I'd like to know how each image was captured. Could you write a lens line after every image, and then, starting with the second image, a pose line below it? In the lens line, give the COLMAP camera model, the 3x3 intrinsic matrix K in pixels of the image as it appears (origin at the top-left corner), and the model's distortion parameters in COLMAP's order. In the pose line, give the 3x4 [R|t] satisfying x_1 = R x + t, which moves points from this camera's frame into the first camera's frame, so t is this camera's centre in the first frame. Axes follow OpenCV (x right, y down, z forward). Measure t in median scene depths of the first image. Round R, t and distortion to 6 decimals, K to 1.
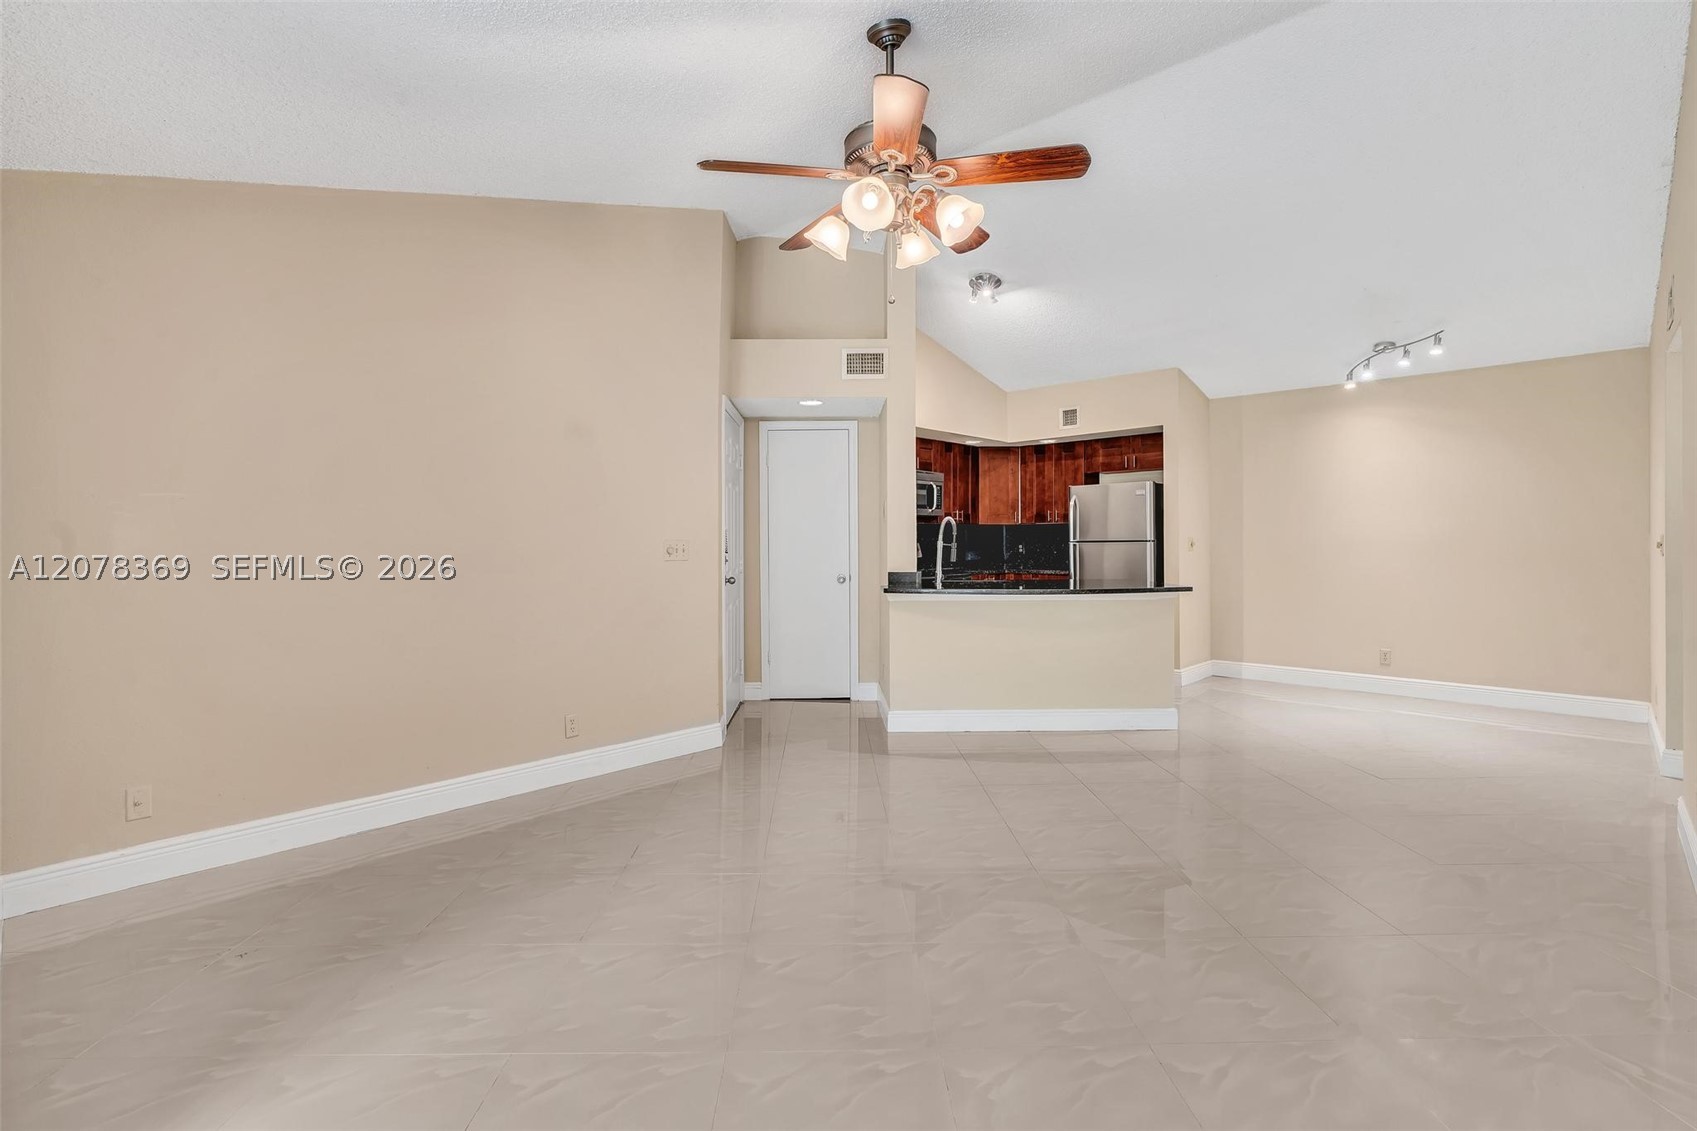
lens RADIAL K [[792.0, 0, 844.9], [0, 792.0, 546.4], [0, 0, 1]] dist [-0.001026, 0.000569]
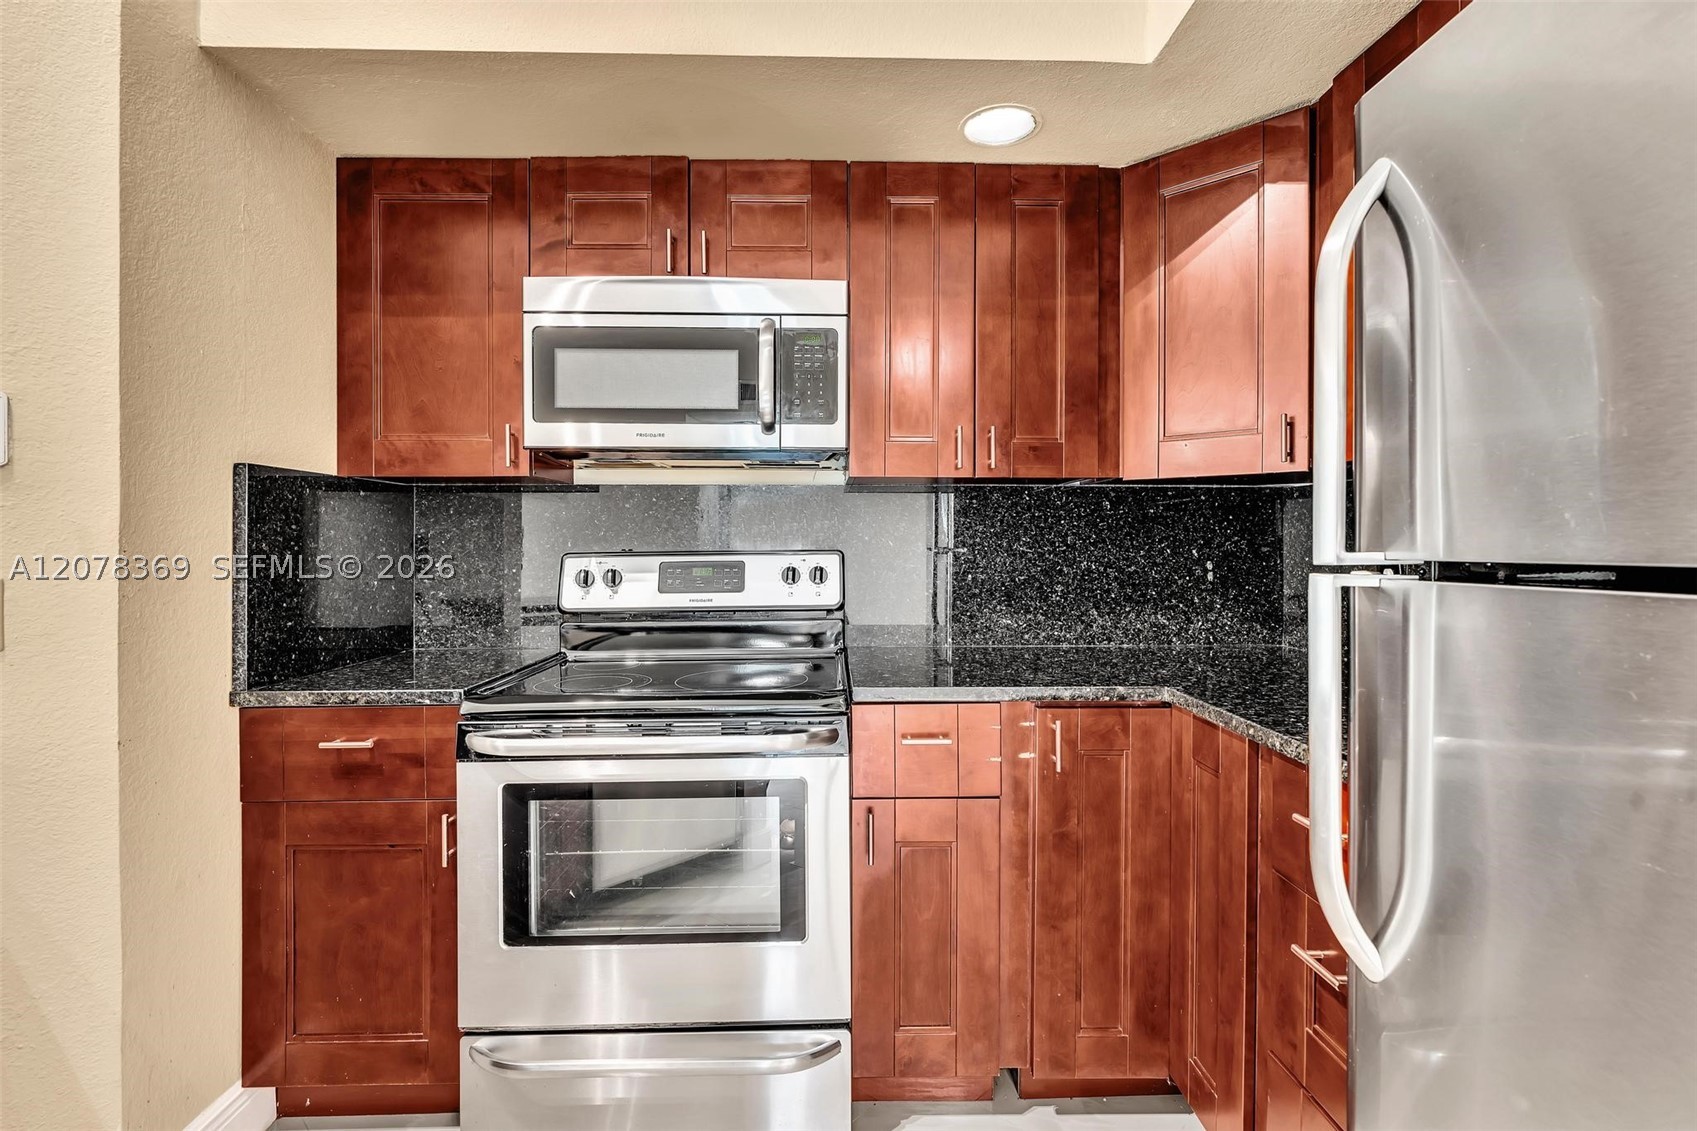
lens RADIAL K [[769.6, 0, 840.2], [0, 769.6, 543.6], [0, 0, 1]] dist [-0.004749, 0.000643]
pose [[0.692572, 0.006758, -0.721317, 0.312036], [-0.008623, 0.999962, 0.001089, -0.009191], [0.721297, 0.005466, 0.692604, 0.858858]]
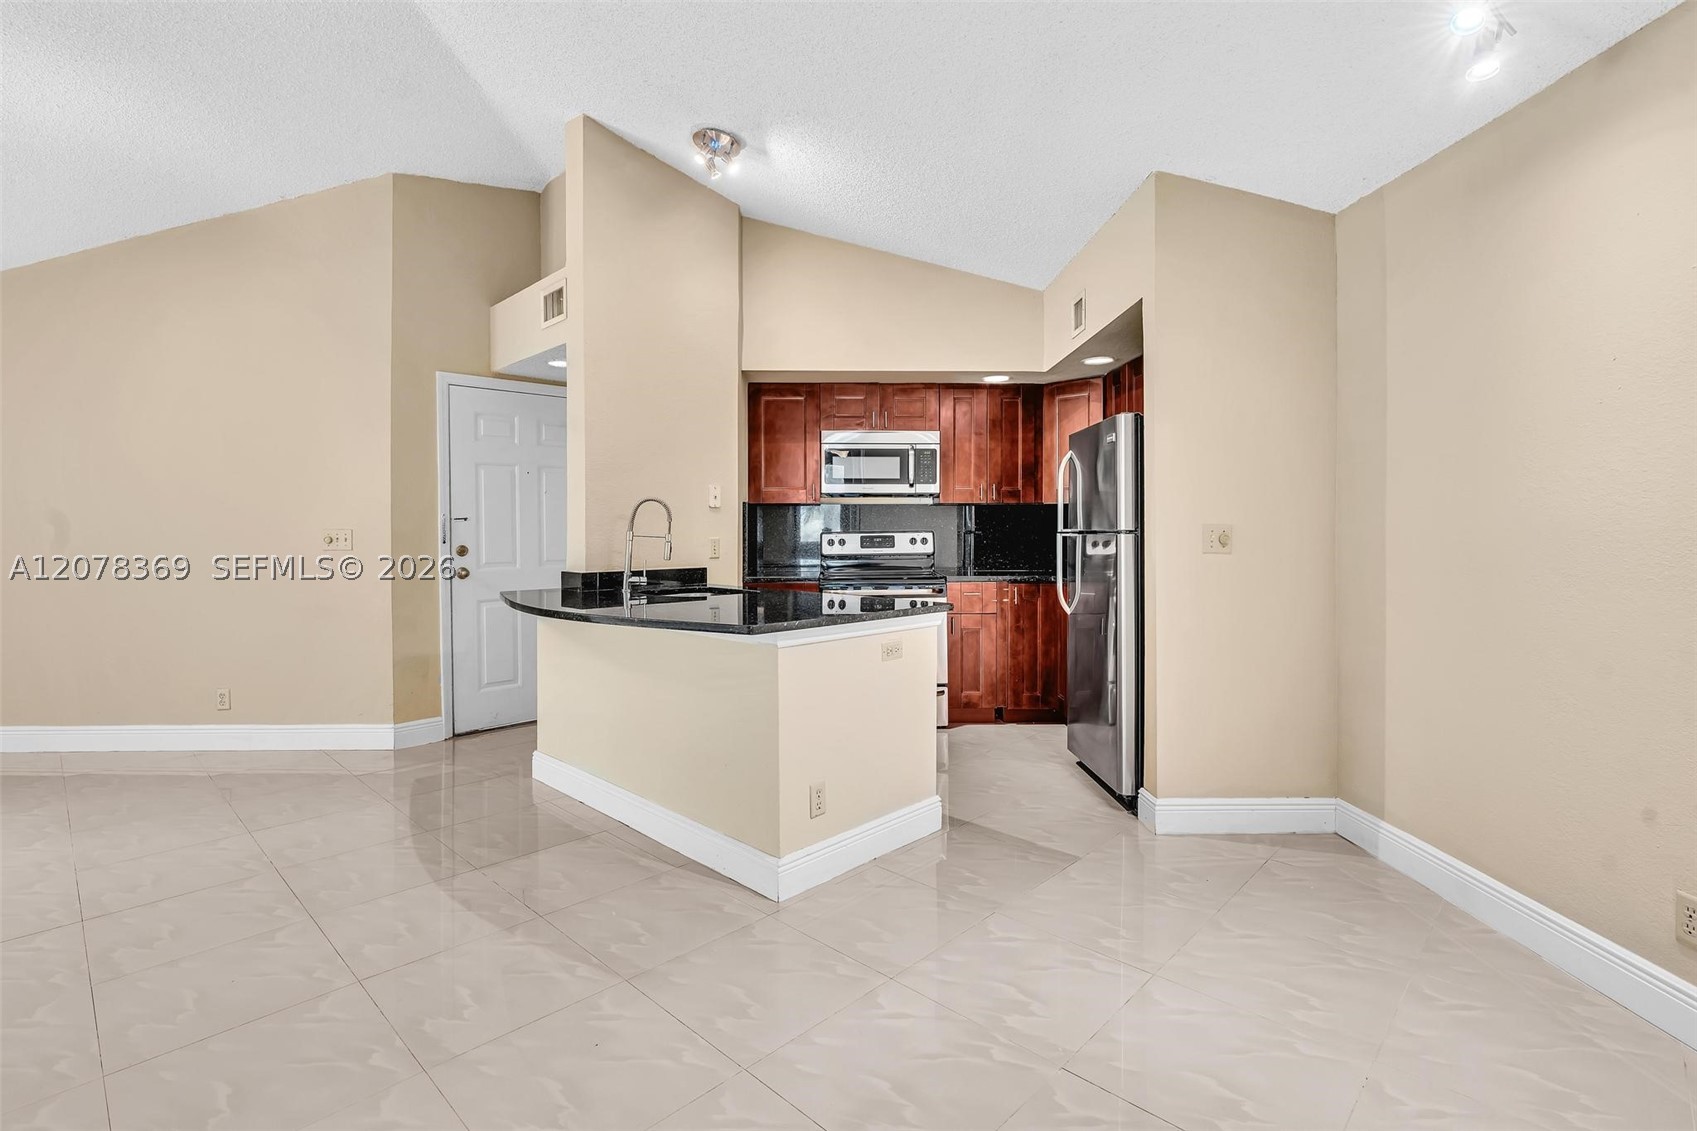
lens RADIAL K [[792.0, 0, 844.9], [0, 792.0, 546.4], [0, 0, 1]] dist [-0.001026, 0.000569]
pose [[0.697385, 0.019701, -0.716426, 0.579023], [-0.005745, 0.999744, 0.021899, -0.007578], [0.716674, -0.011156, 0.697319, 0.480282]]
